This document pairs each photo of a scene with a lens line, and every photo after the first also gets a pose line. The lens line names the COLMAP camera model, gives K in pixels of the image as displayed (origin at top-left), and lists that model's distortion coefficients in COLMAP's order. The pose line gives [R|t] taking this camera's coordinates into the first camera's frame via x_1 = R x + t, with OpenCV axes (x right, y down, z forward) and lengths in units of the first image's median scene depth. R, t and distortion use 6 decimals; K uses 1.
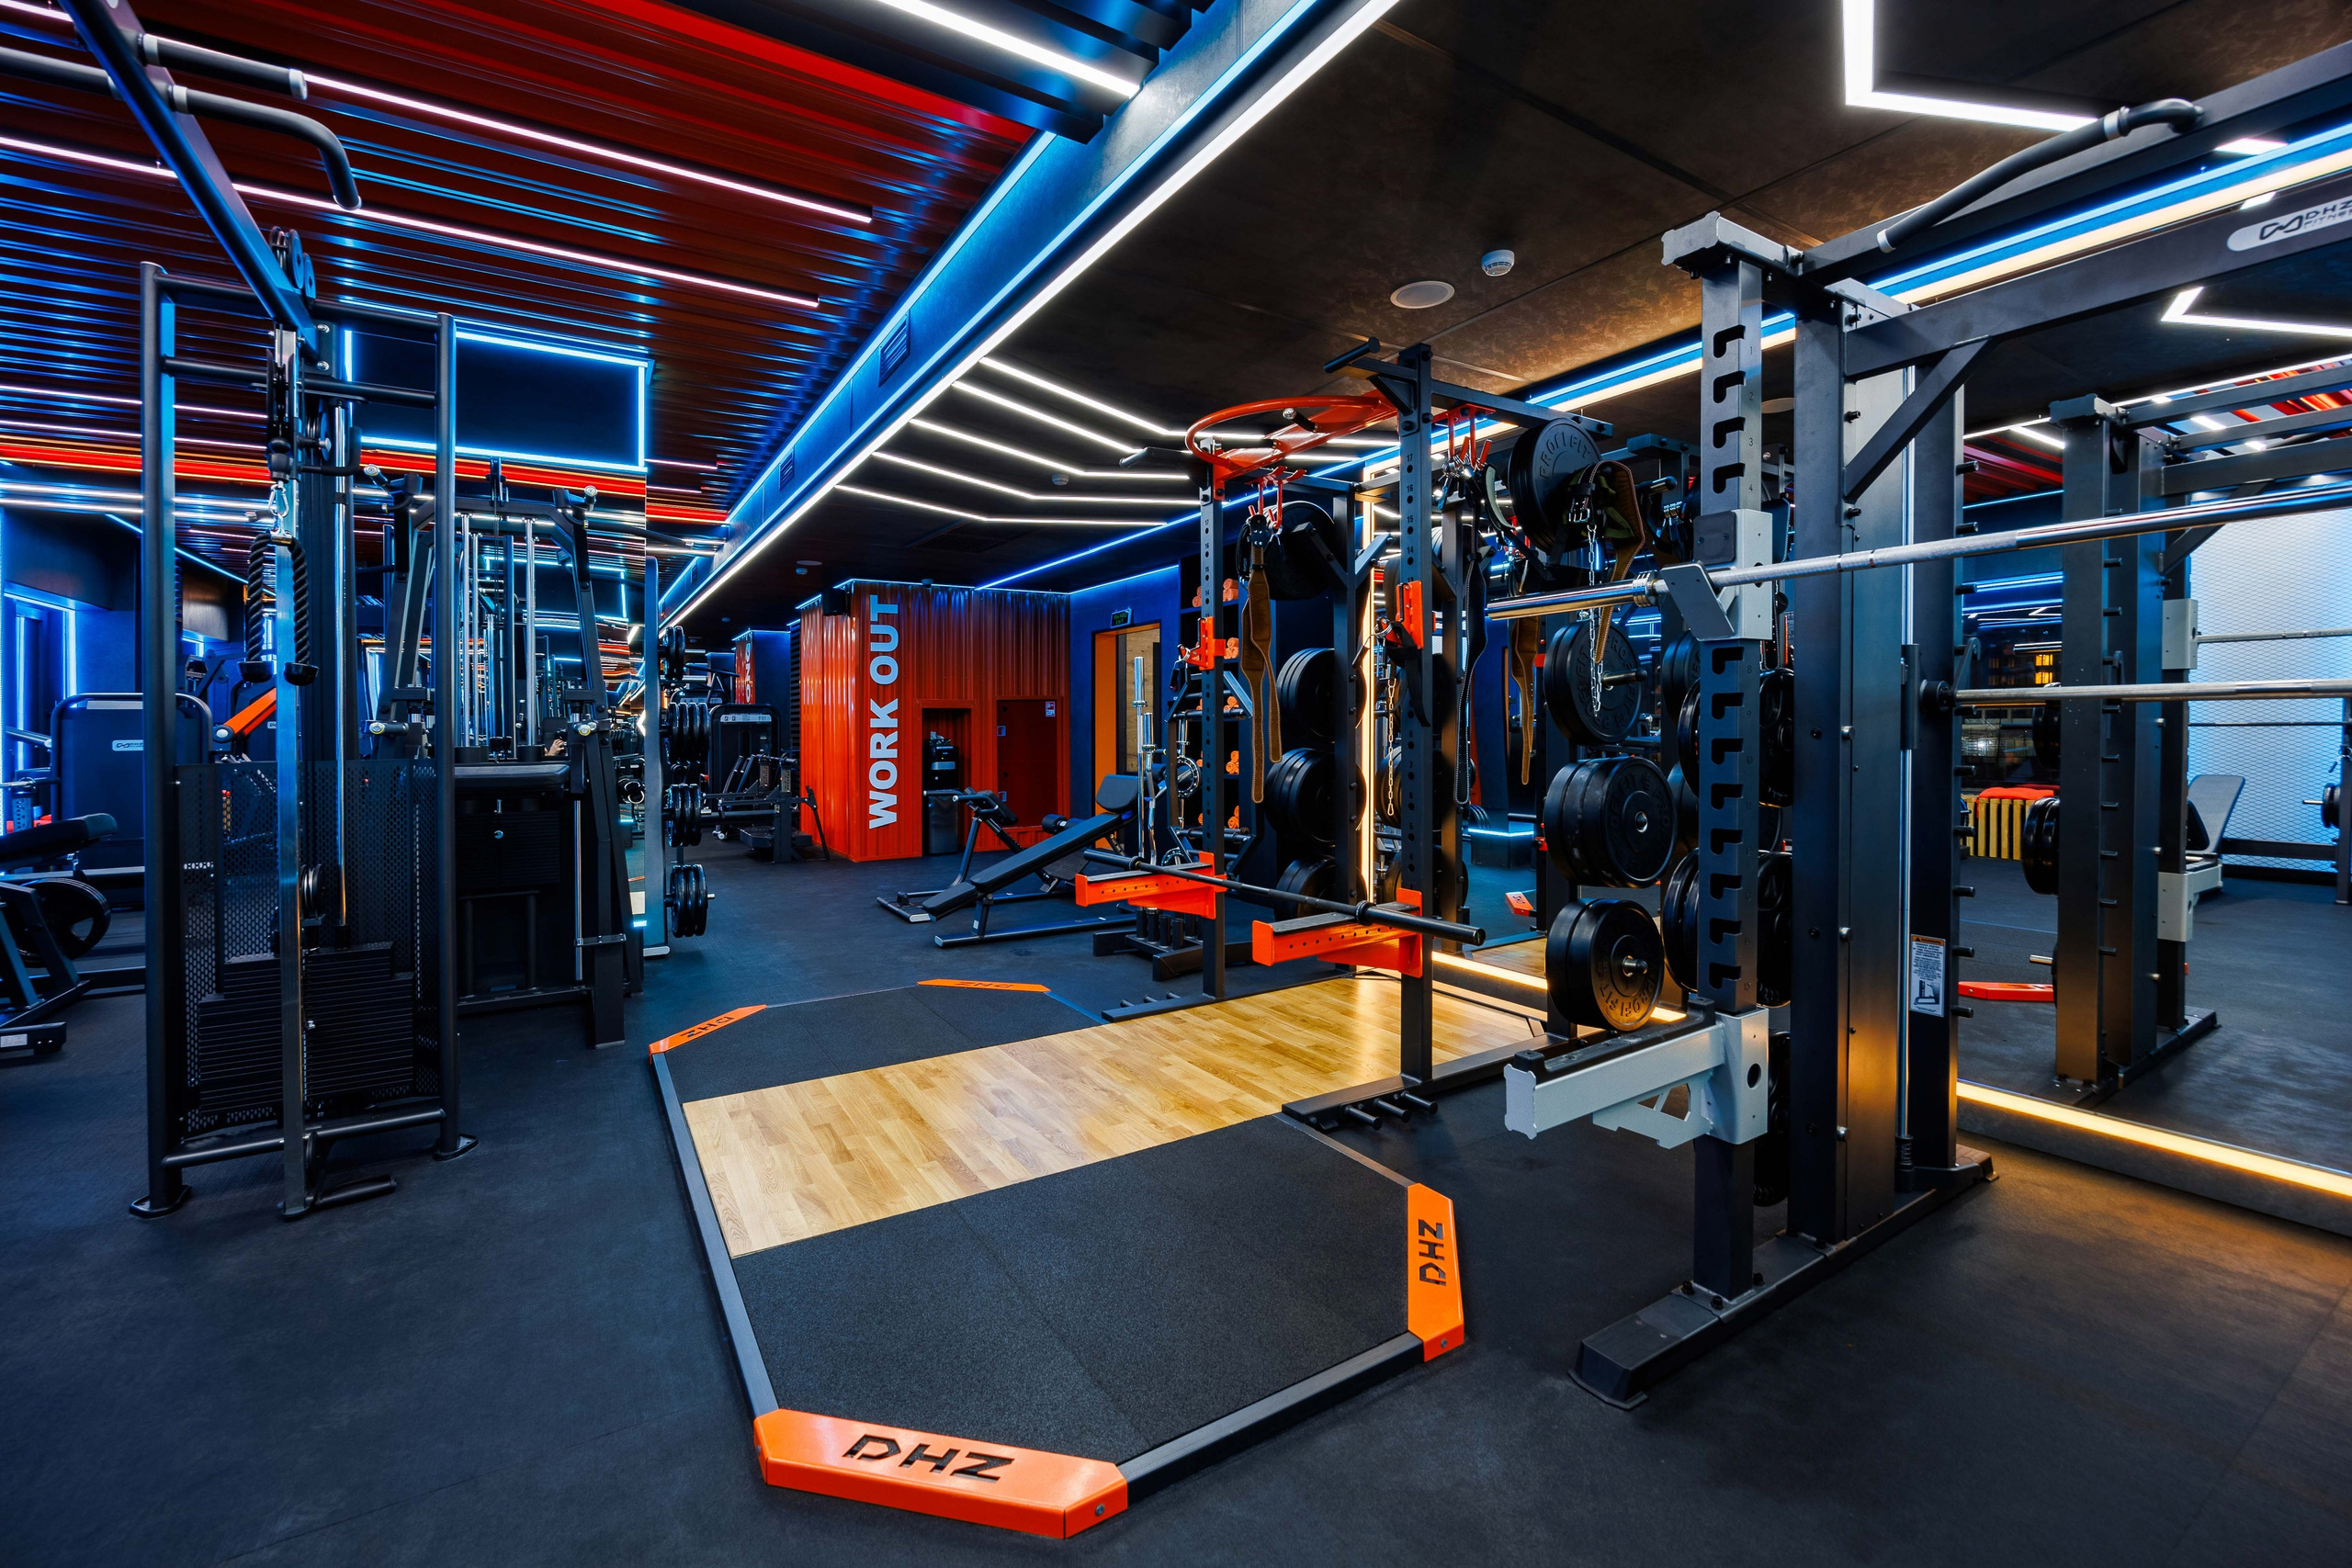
lens RADIAL K [[988.9, 0, 1170.9], [0, 988.9, 737.7], [0, 0, 1]] dist [-0.014040, 0.000074]
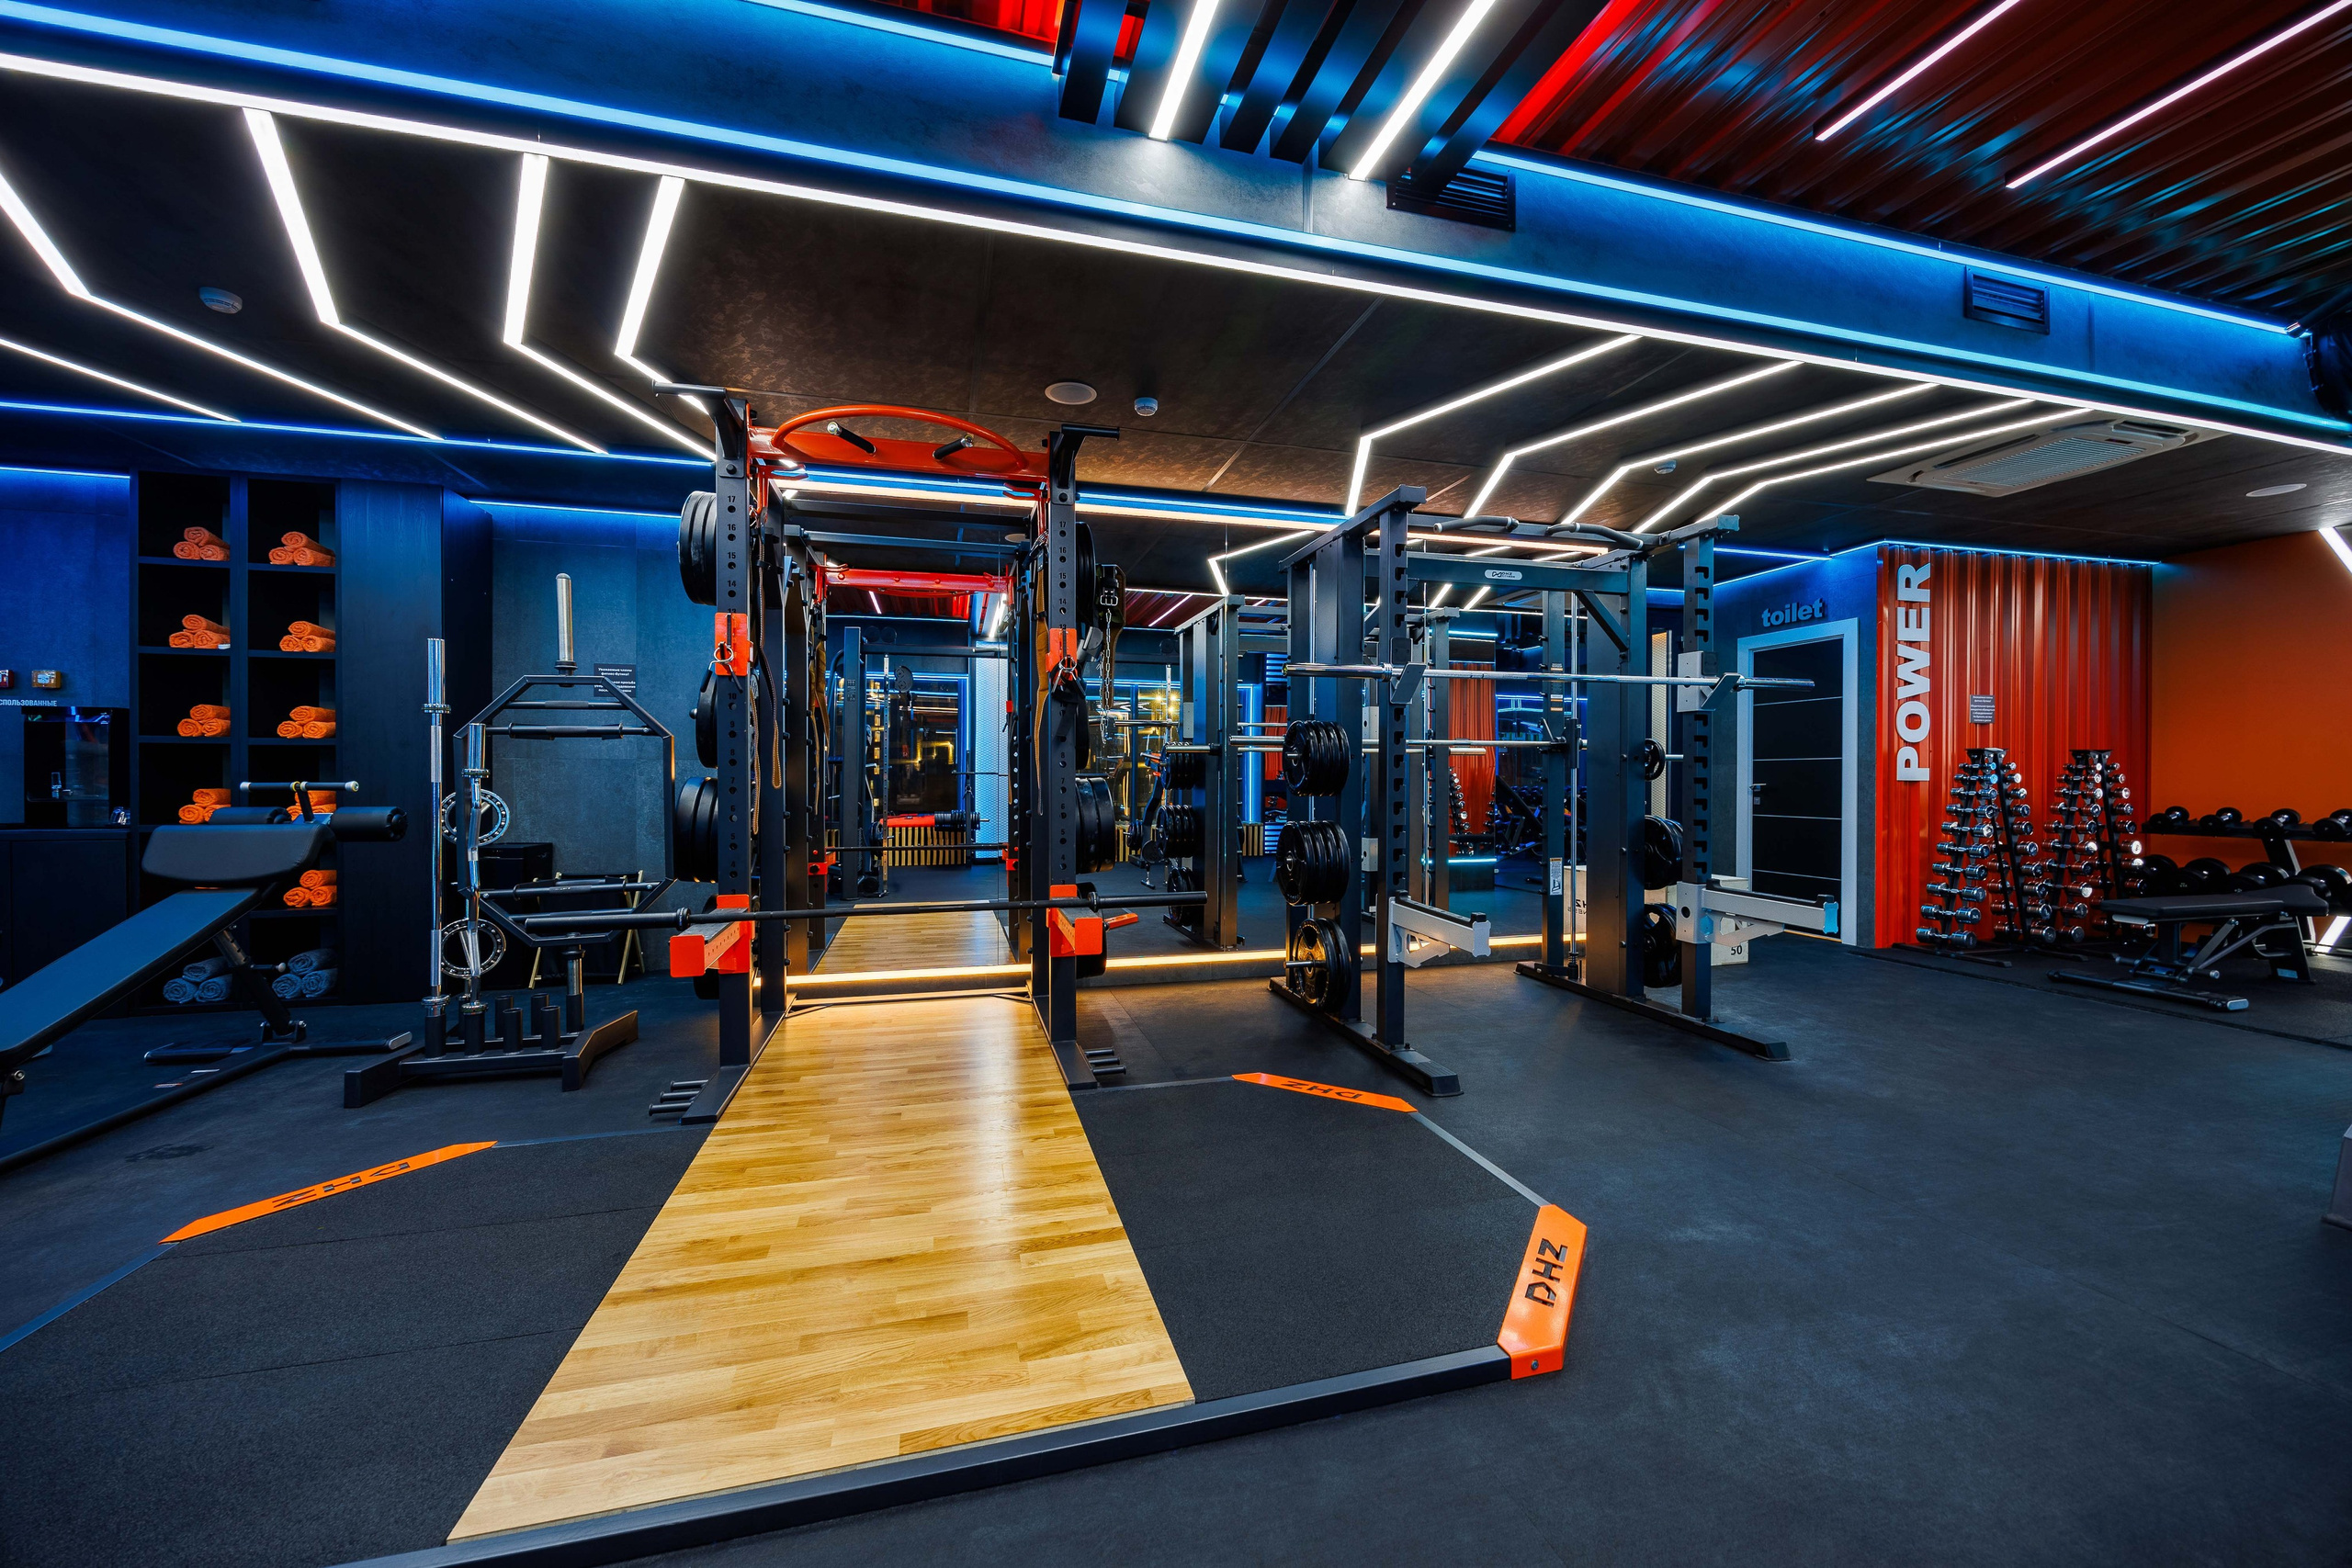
lens RADIAL K [[889.8, 0, 1178.4], [0, 889.8, 788.3], [0, 0, 1]] dist [-0.004574, -0.000013]
pose [[0.282607, 0.002110, 0.959233, -0.801715], [0.006610, 0.999970, -0.004147, 0.043816], [-0.959213, 0.007512, 0.282585, 0.589786]]
